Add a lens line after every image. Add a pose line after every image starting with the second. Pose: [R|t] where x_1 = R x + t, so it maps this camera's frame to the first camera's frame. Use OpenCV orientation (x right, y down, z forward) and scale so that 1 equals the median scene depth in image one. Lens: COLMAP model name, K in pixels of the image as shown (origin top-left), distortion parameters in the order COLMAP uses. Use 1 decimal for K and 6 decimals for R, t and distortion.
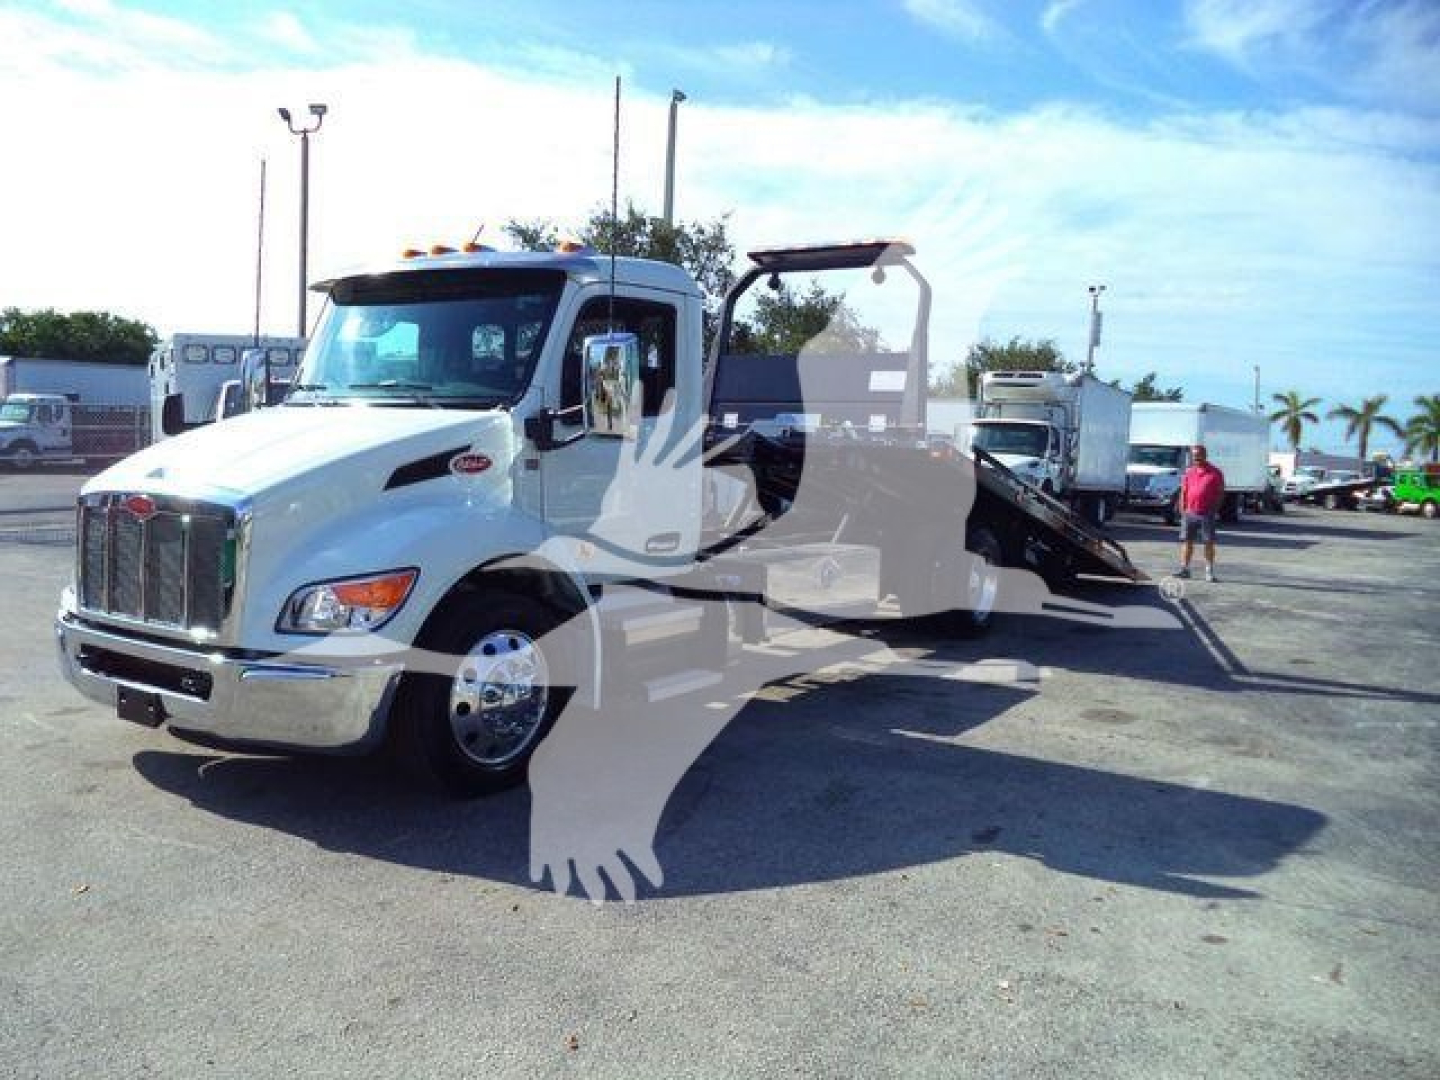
lens RADIAL K [[1162.7, 0, 723.0], [0, 1162.7, 545.1], [0, 0, 1]] dist [-0.011723, -0.001975]
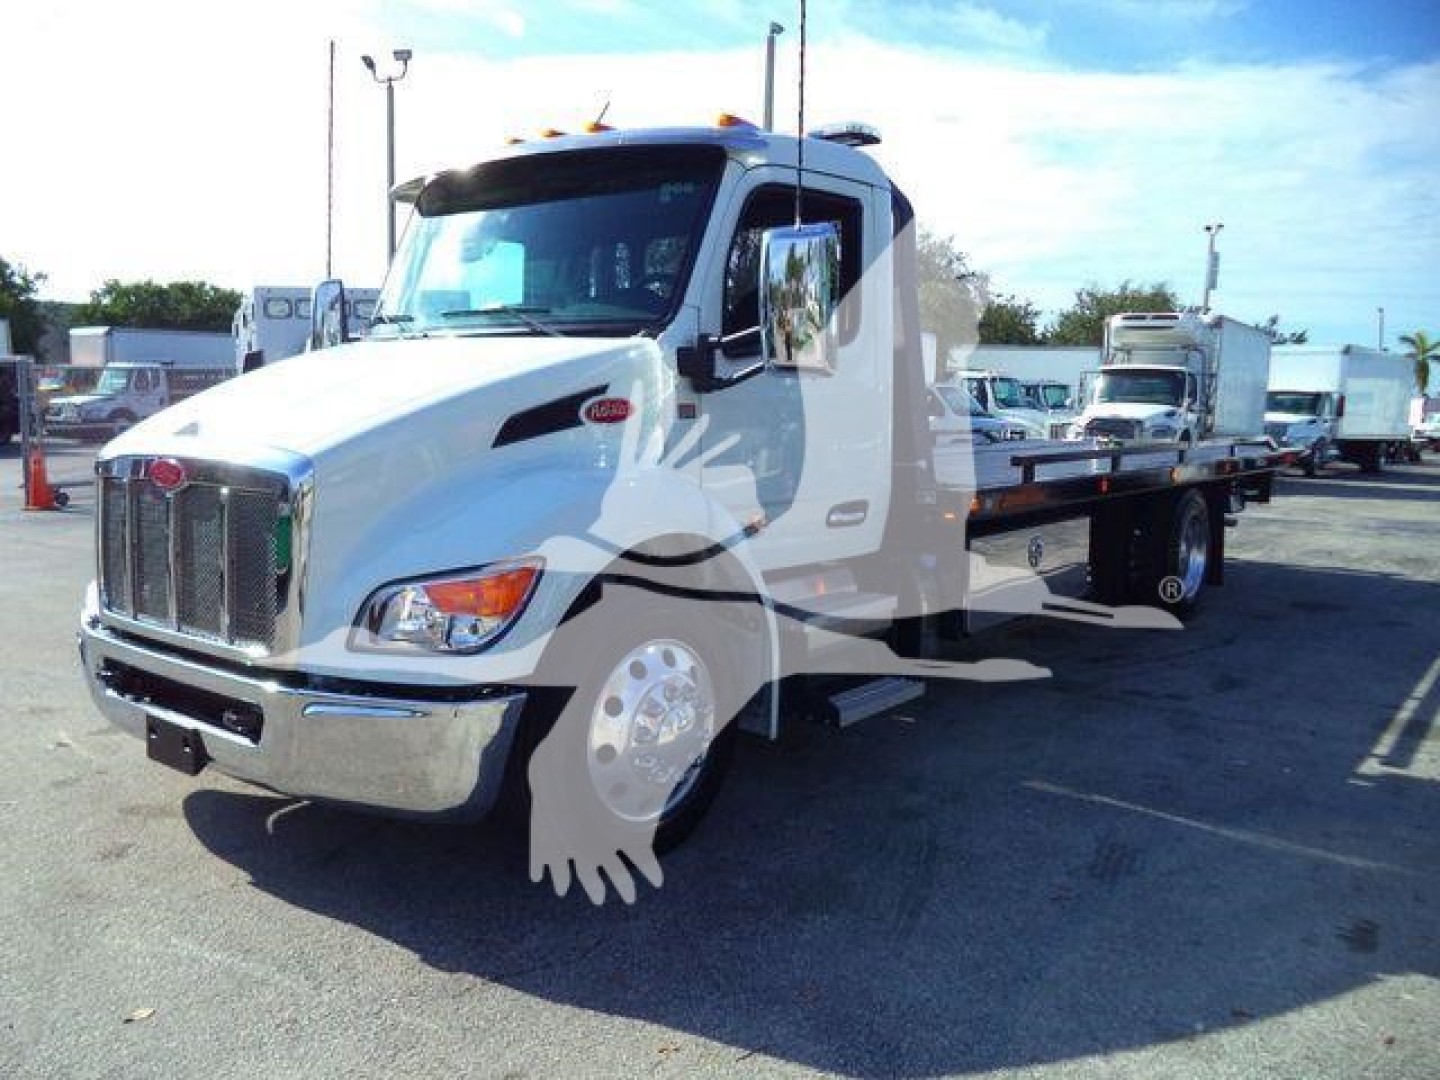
lens RADIAL K [[1148.6, 0, 717.9], [0, 1148.6, 532.1], [0, 0, 1]] dist [-0.005483, -0.006239]
pose [[0.997059, -0.010616, -0.075900, -0.089187], [0.012494, 0.999626, 0.024316, -0.009811], [0.075613, -0.025193, 0.996819, 0.269458]]
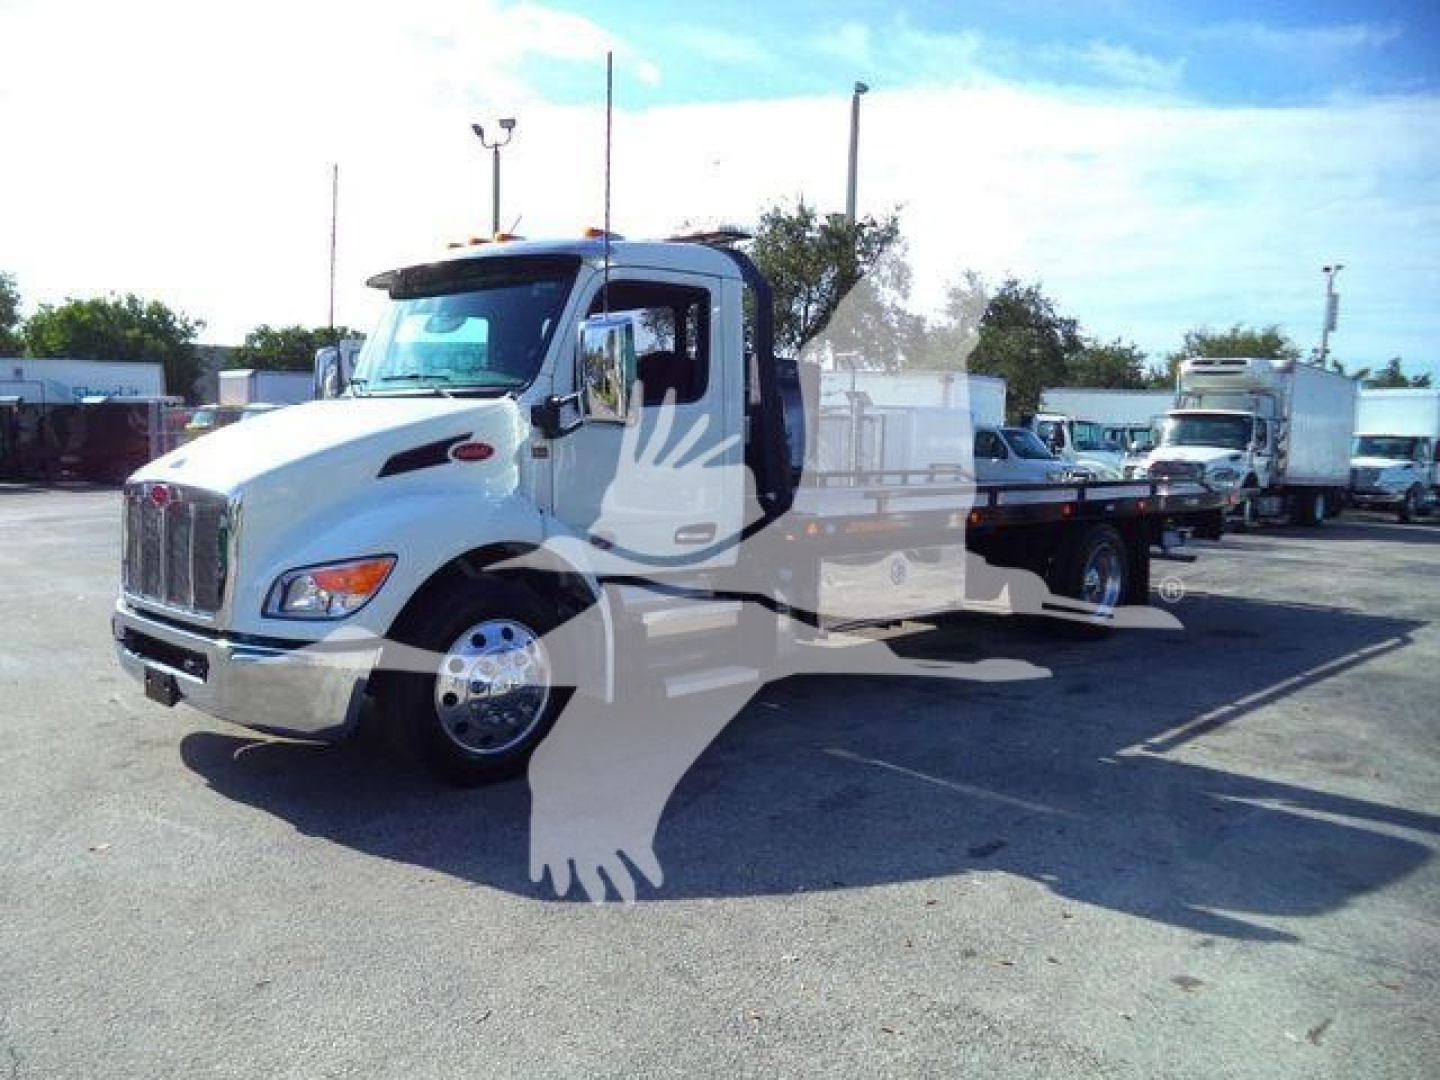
lens RADIAL K [[1163.2, 0, 740.2], [0, 1163.2, 542.8], [0, 0, 1]] dist [-0.004924, 0.001054]
pose [[0.984071, 0.002079, -0.177766, 0.177936], [-0.002607, 0.999993, -0.002739, 0.009641], [0.177759, 0.003159, 0.984069, 0.055795]]
